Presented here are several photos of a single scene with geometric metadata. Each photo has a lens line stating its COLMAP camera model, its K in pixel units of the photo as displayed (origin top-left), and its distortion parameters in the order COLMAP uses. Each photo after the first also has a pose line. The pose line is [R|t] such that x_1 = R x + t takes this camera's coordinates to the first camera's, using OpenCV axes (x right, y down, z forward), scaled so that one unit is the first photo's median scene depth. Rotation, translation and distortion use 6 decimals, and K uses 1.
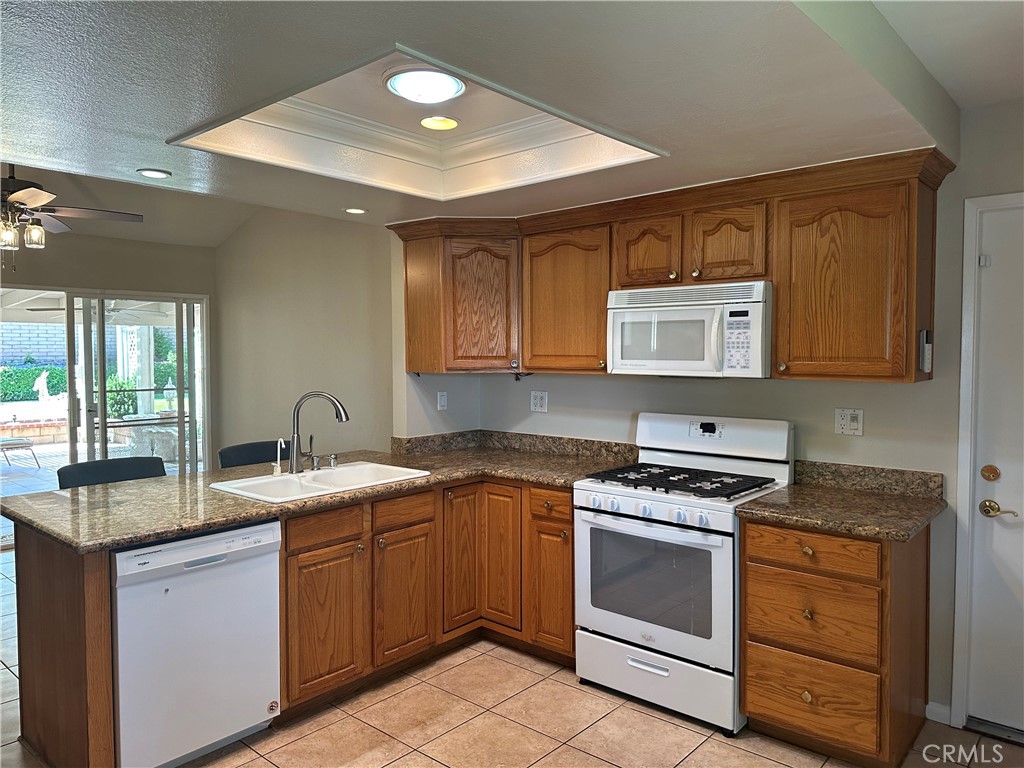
lens RADIAL K [[720.2, 0, 510.1], [0, 720.2, 388.4], [0, 0, 1]] dist [0.023723, -0.040594]
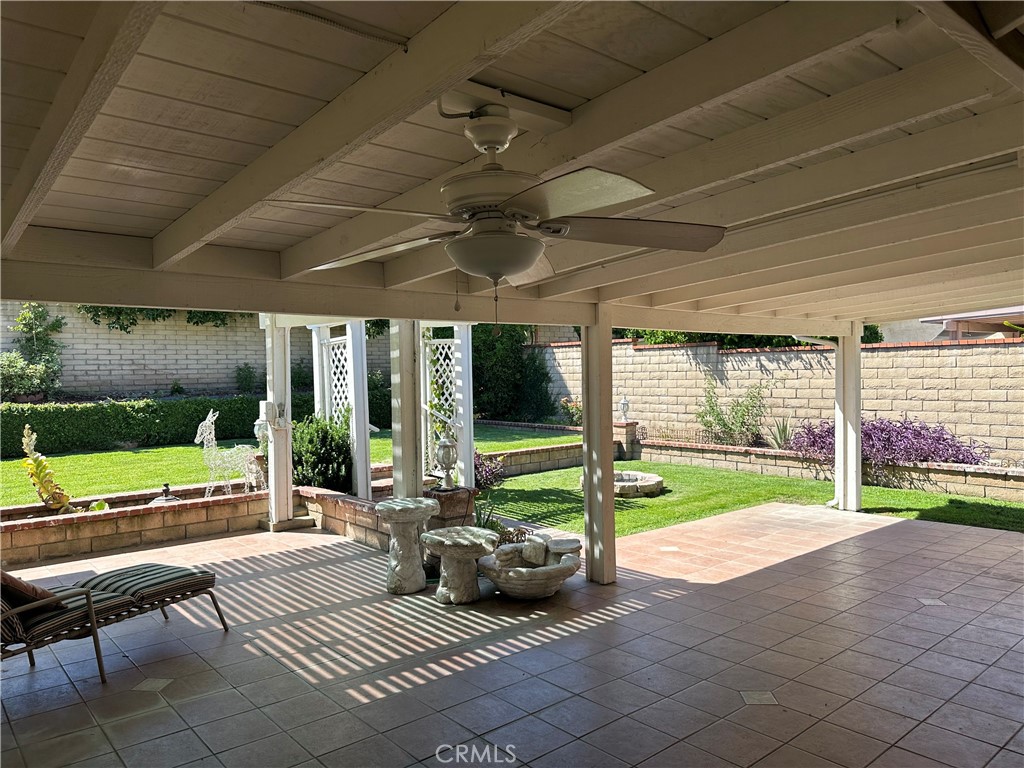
lens RADIAL K [[720.2, 0, 510.2], [0, 720.2, 386.0], [0, 0, 1]] dist [0.023723, -0.040594]
pose [[0.990124, -0.012256, -0.139659, -0.302102], [0.007659, 0.999412, -0.033407, -0.021006], [0.139987, 0.032008, 0.989636, 0.419870]]
